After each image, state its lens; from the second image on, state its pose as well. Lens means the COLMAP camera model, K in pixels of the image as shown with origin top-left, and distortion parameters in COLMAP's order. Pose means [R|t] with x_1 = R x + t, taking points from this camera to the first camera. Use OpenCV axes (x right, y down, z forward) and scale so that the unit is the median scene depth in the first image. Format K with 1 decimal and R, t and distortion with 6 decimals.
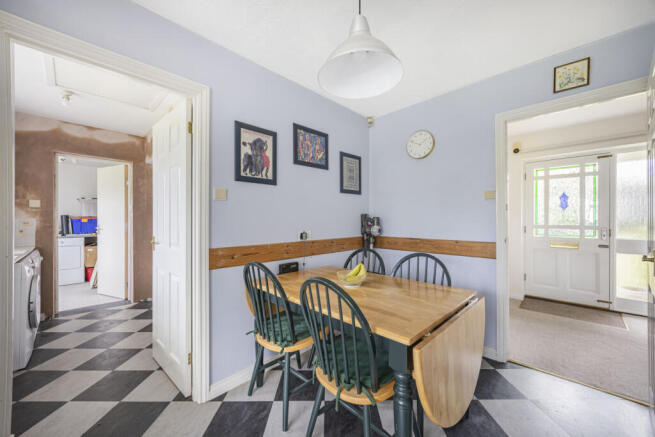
lens RADIAL K [[253.6, 0, 329.1], [0, 253.6, 222.1], [0, 0, 1]] dist [0.011664, 0.000389]
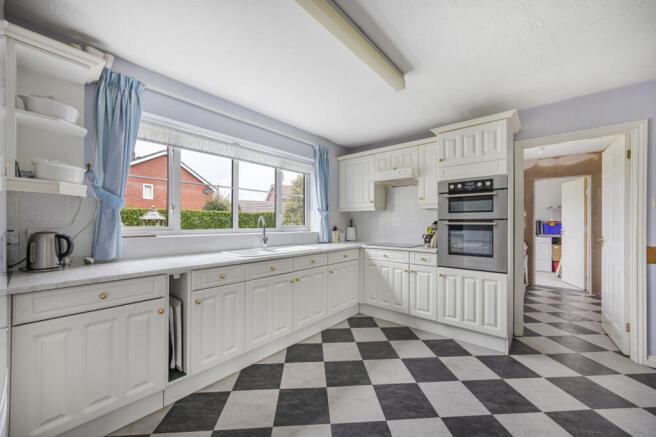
lens RADIAL K [[254.0, 0, 329.6], [0, 254.0, 223.1], [0, 0, 1]] dist [0.011664, 0.000389]
pose [[0.093335, -0.004444, -0.995625, 0.293392], [-0.008347, 0.999951, -0.005246, 0.003991], [0.995600, 0.008800, 0.093293, -0.304046]]
